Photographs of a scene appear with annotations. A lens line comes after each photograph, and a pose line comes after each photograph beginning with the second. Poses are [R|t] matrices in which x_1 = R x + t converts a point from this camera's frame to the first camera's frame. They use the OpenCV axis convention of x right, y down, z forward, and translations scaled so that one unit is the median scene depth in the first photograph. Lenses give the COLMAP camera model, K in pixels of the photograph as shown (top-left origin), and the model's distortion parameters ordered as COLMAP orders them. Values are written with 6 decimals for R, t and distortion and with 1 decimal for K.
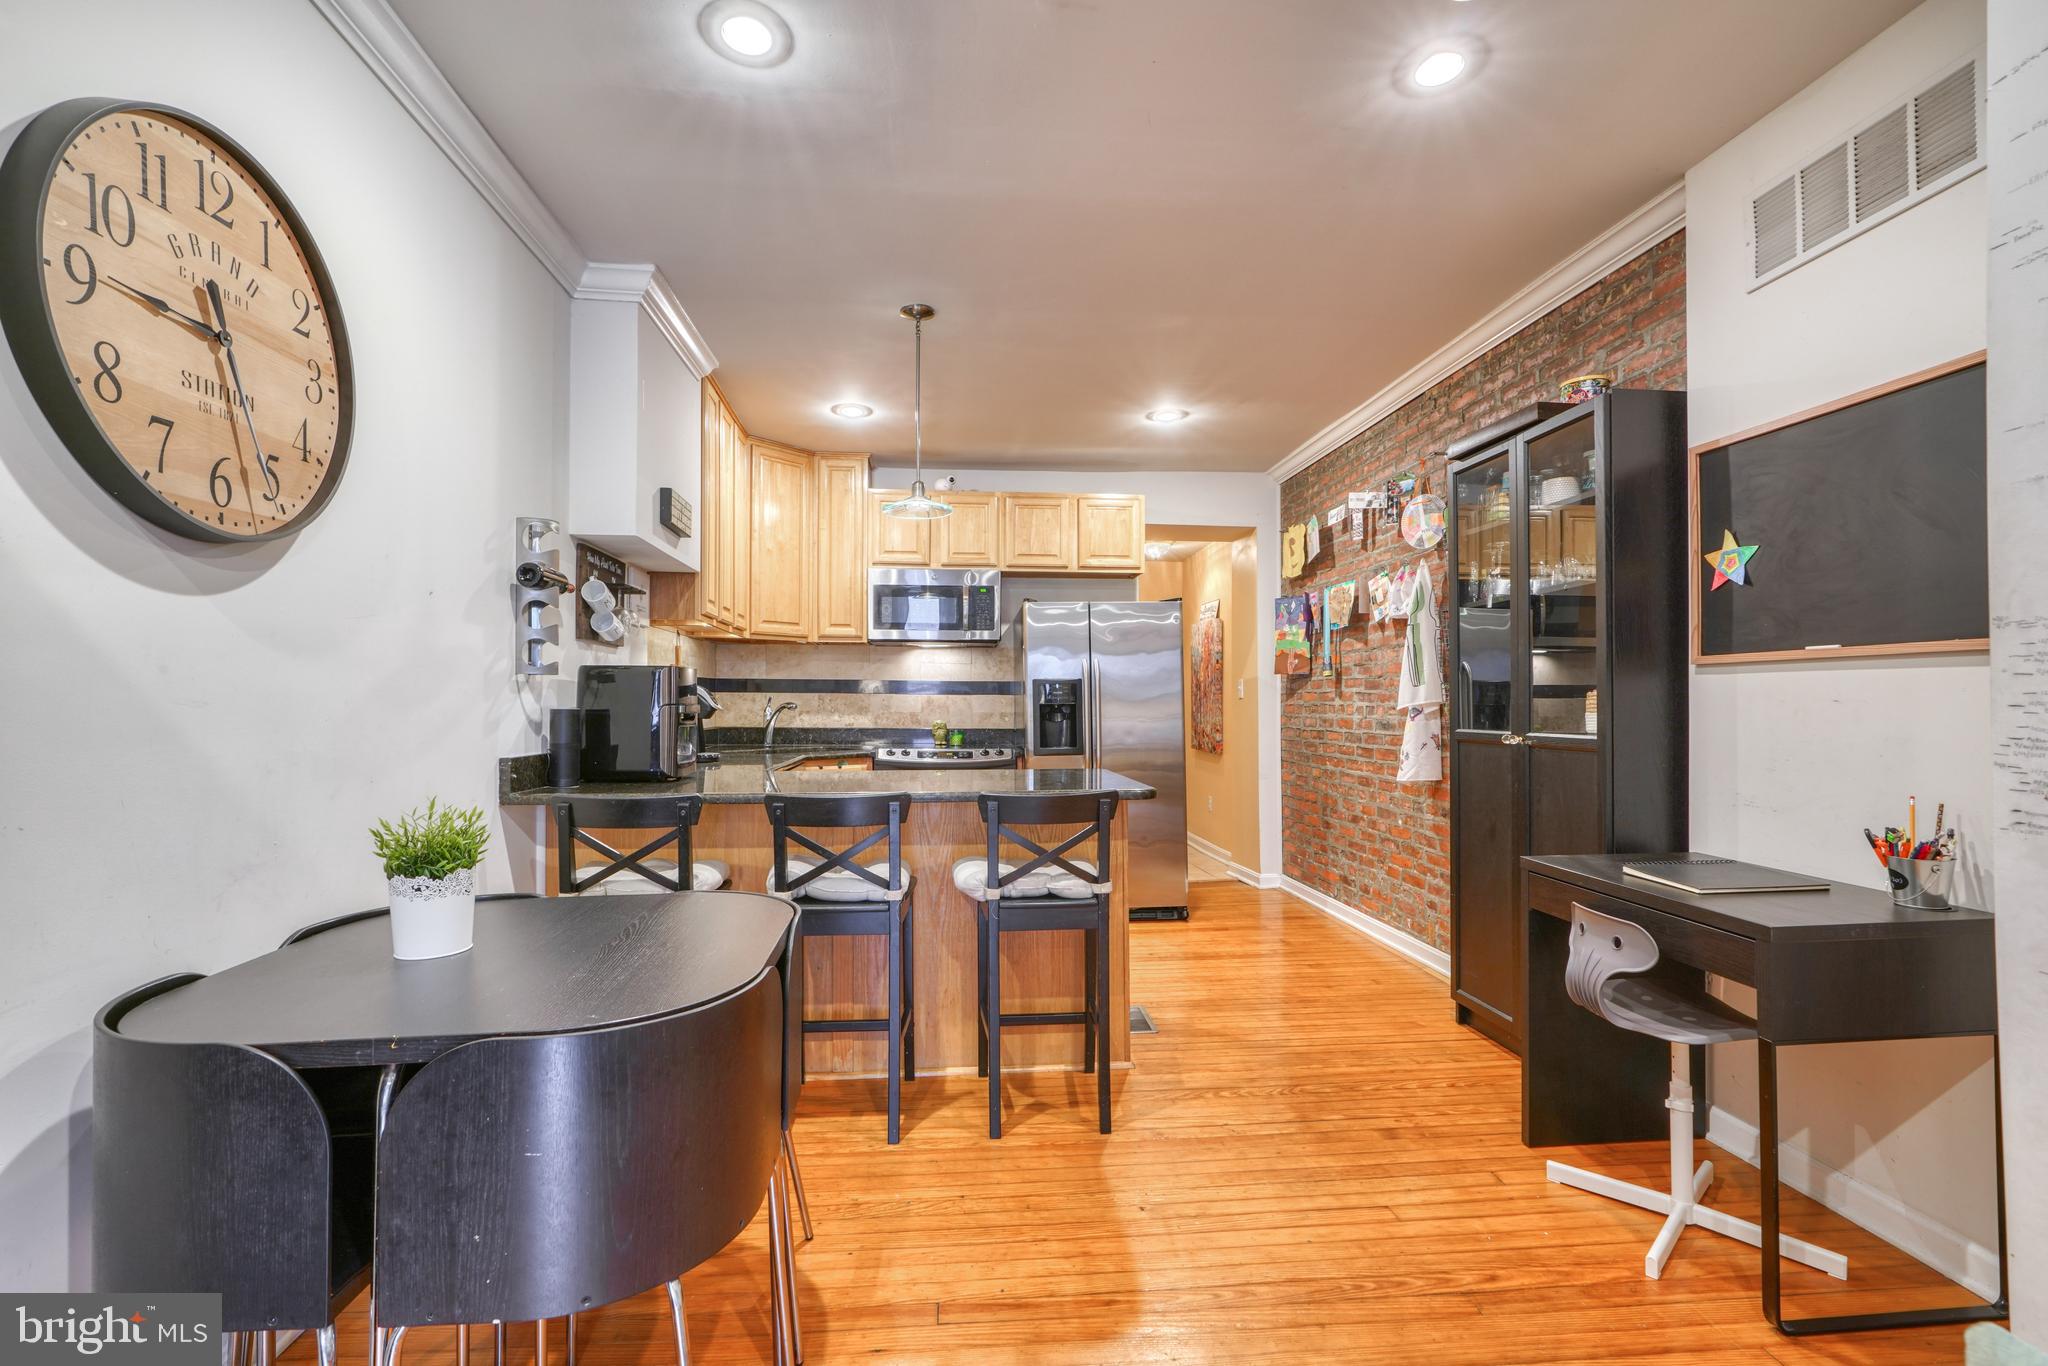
lens RADIAL K [[917.4, 0, 1021.1], [0, 917.4, 680.4], [0, 0, 1]] dist [-0.011906, 0.006060]
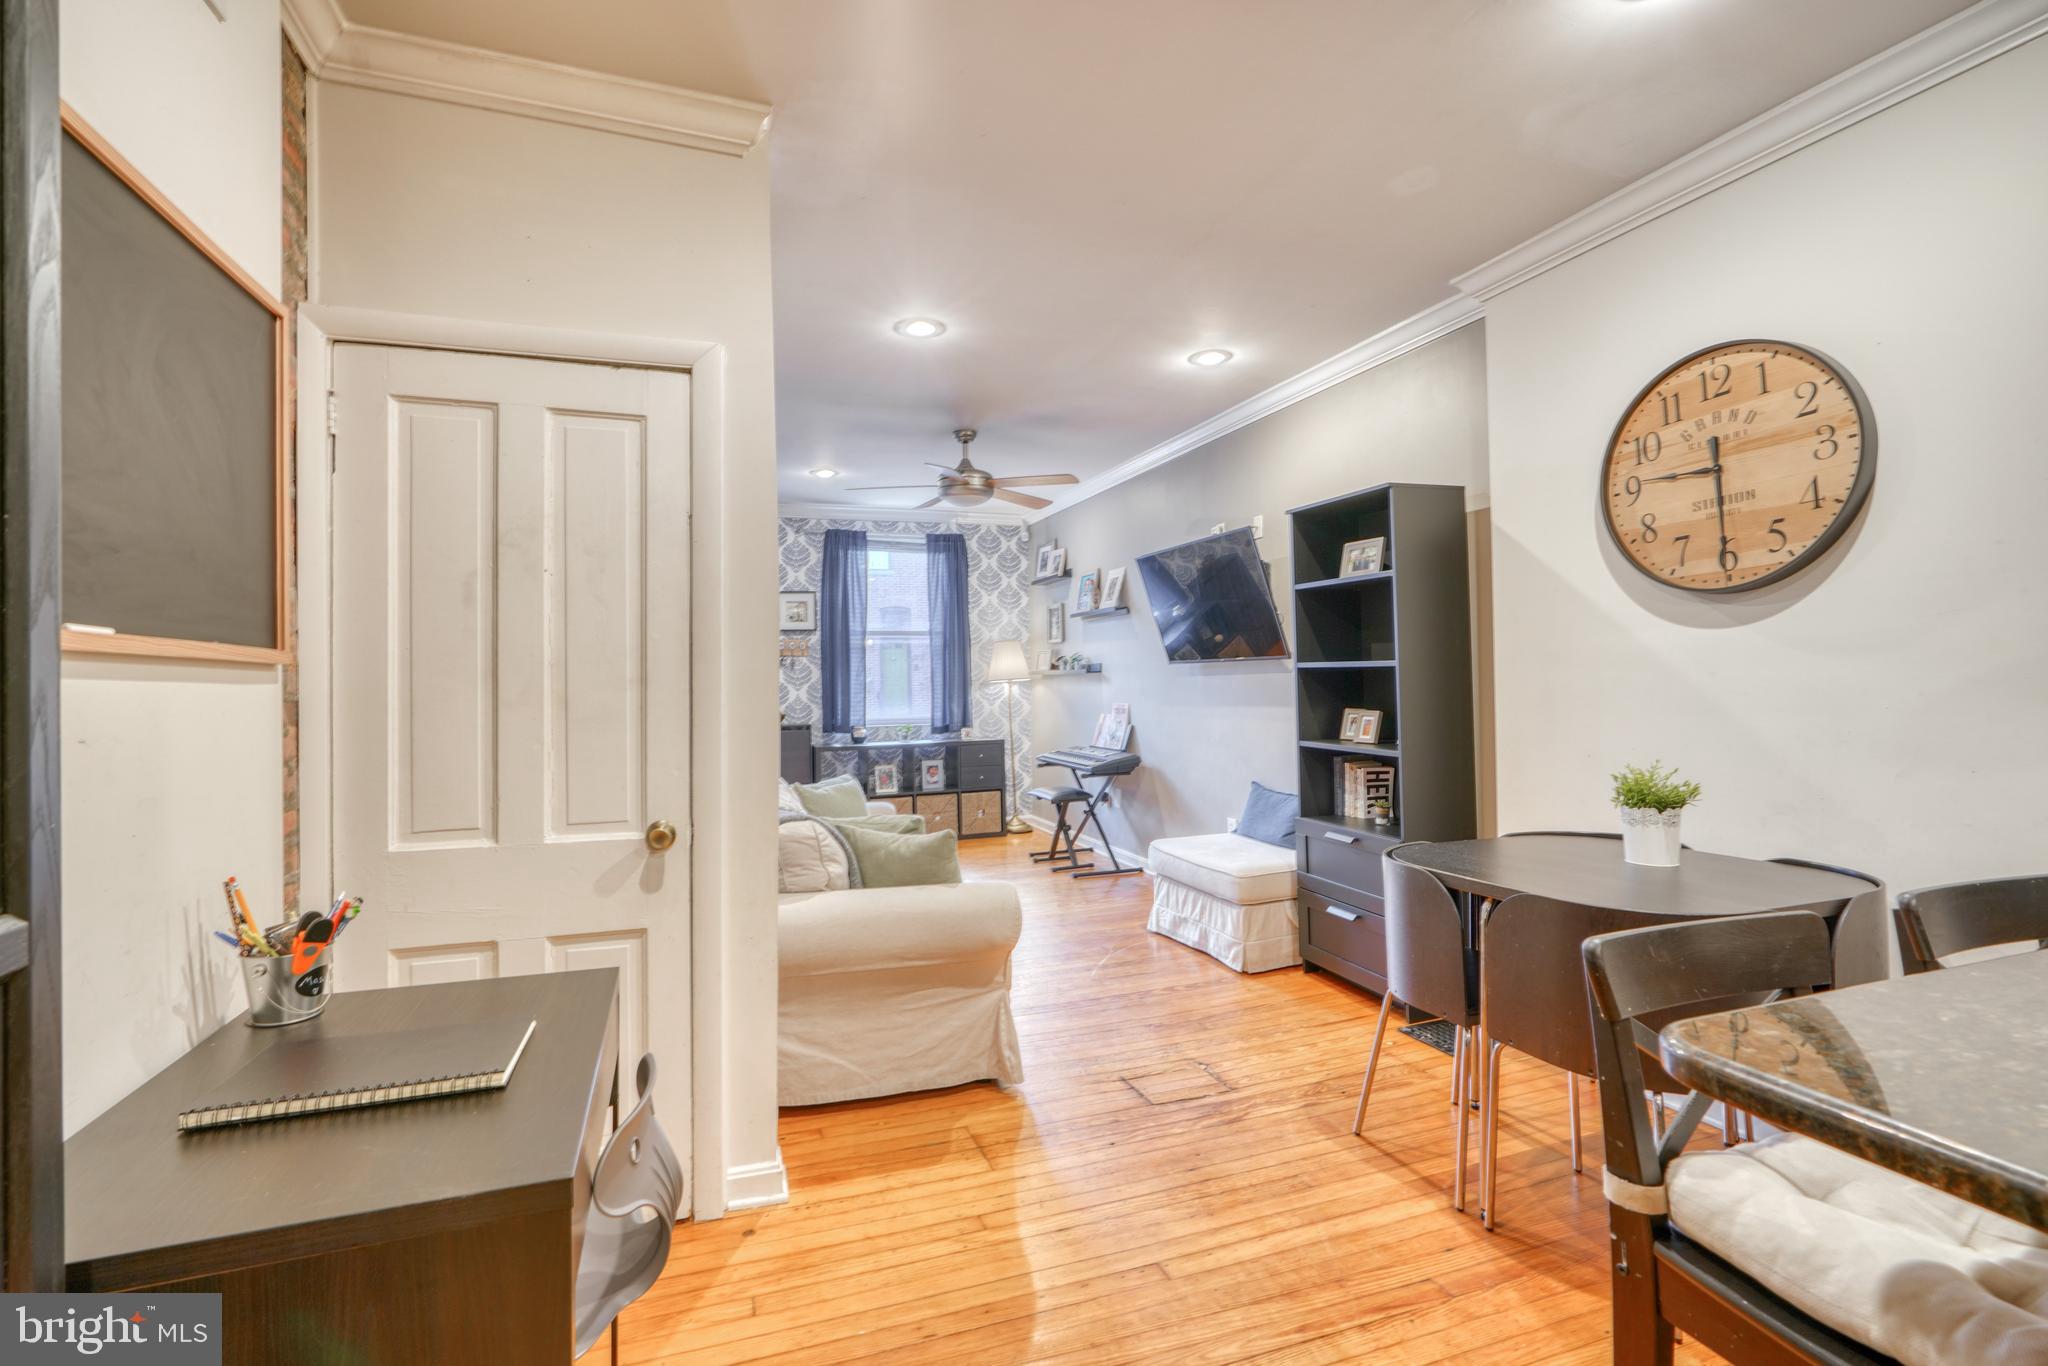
lens RADIAL K [[930.7, 0, 1024.0], [0, 930.7, 683.0], [0, 0, 1]] dist [-0.010785, 0.000068]
pose [[-0.963367, 0.009076, -0.268034, 0.327582], [0.016438, 0.999546, -0.025234, 0.011922], [0.267683, -0.028716, -0.963079, 0.969114]]
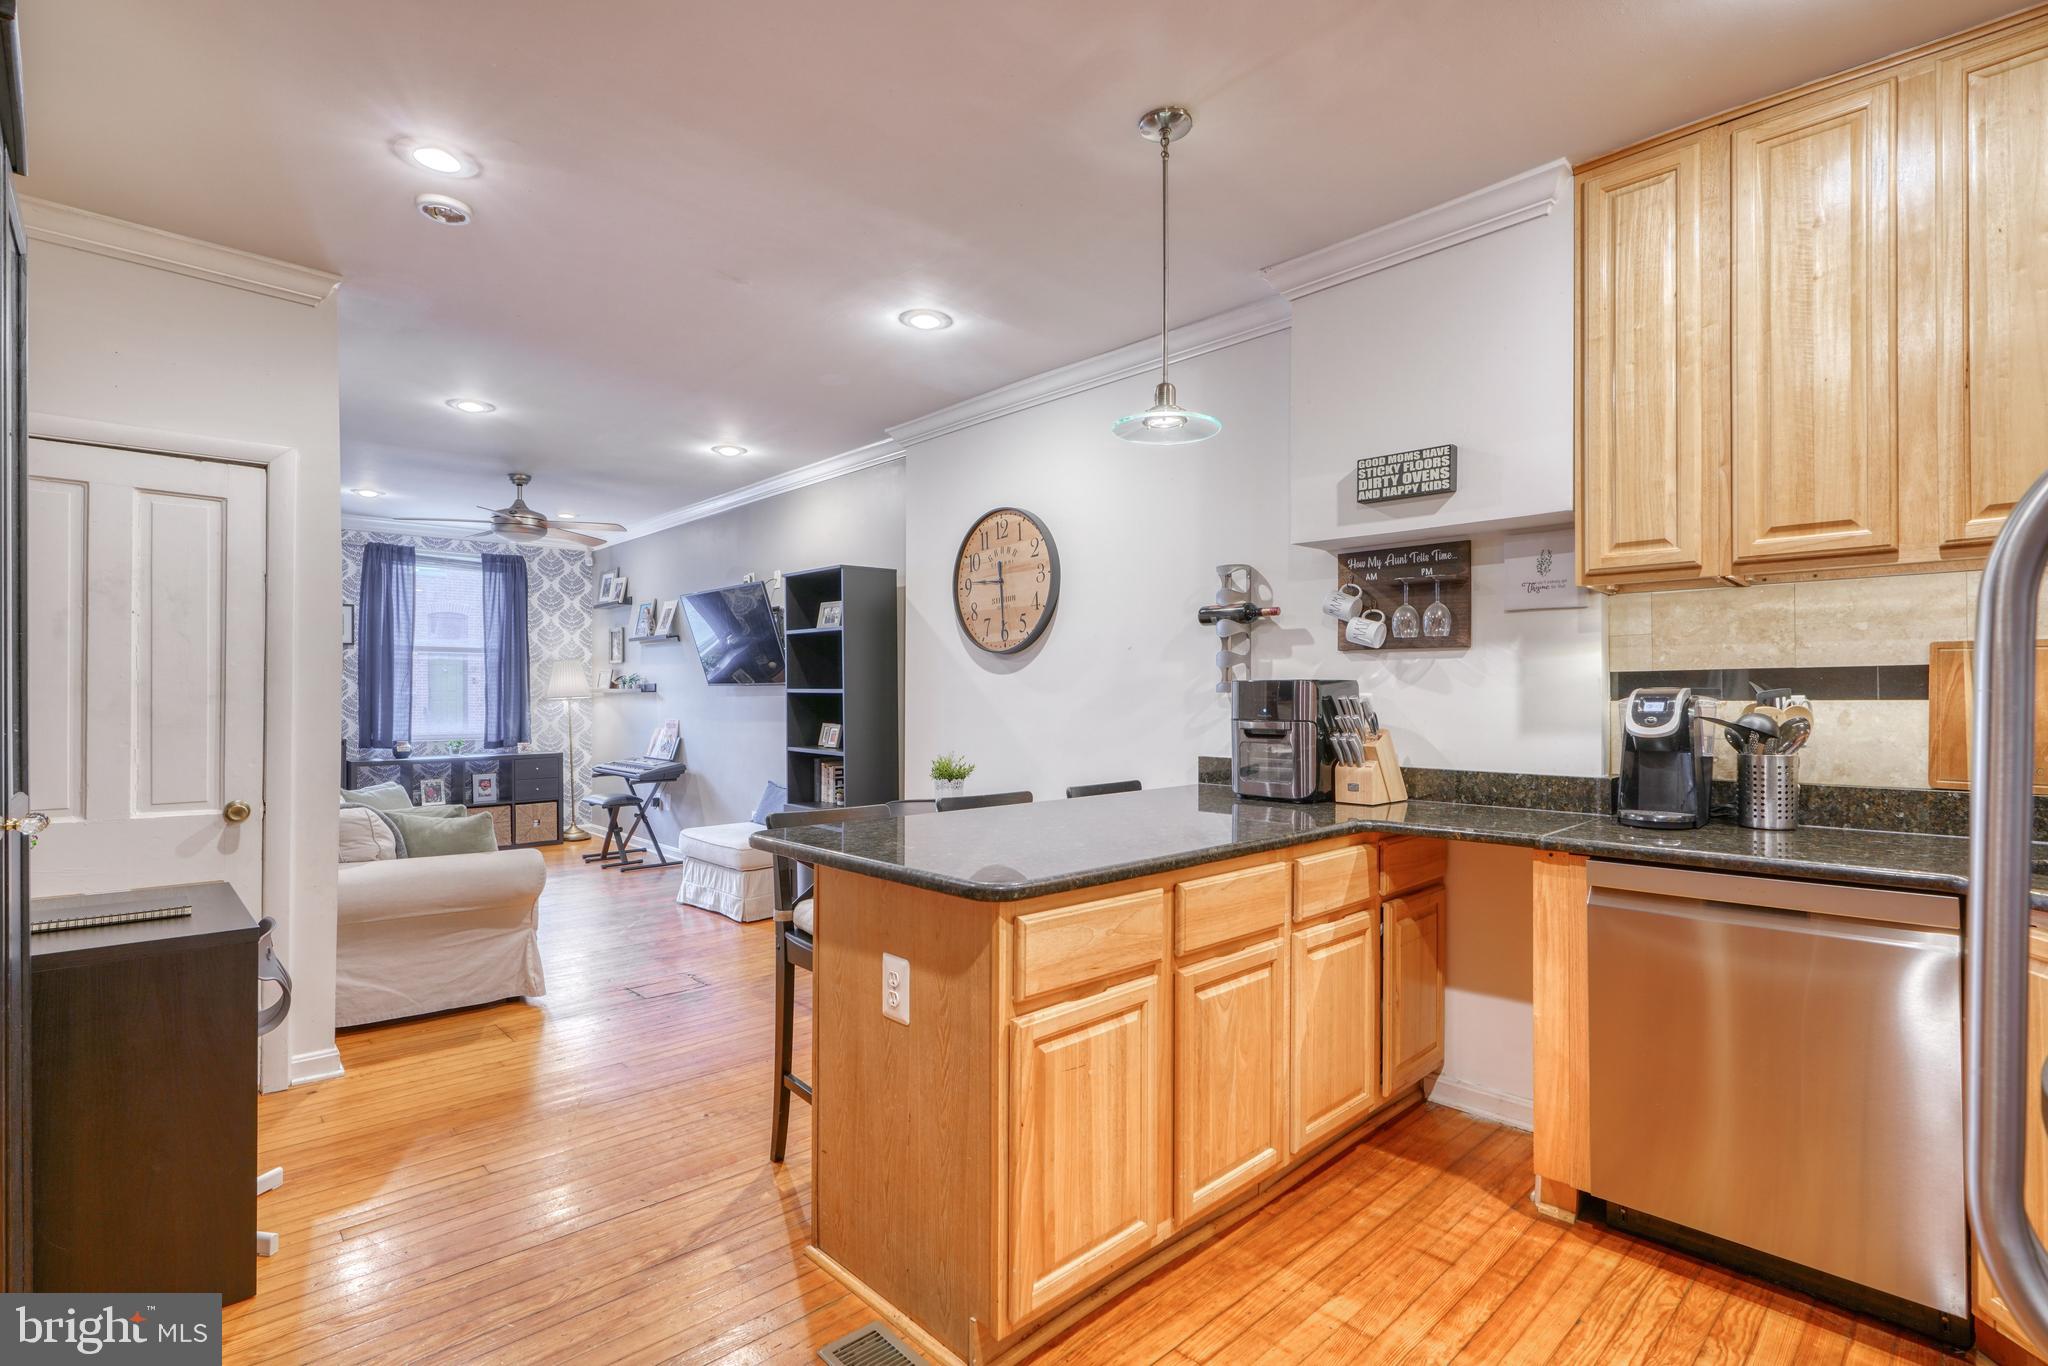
lens RADIAL K [[960.8, 0, 1025.6], [0, 960.8, 699.0], [0, 0, 1]] dist [-0.011636, 0.007529]
pose [[-0.780131, -0.003948, -0.625604, 0.381511], [0.012631, 0.999677, -0.022060, 0.020640], [0.625489, -0.025111, -0.779829, 1.426064]]
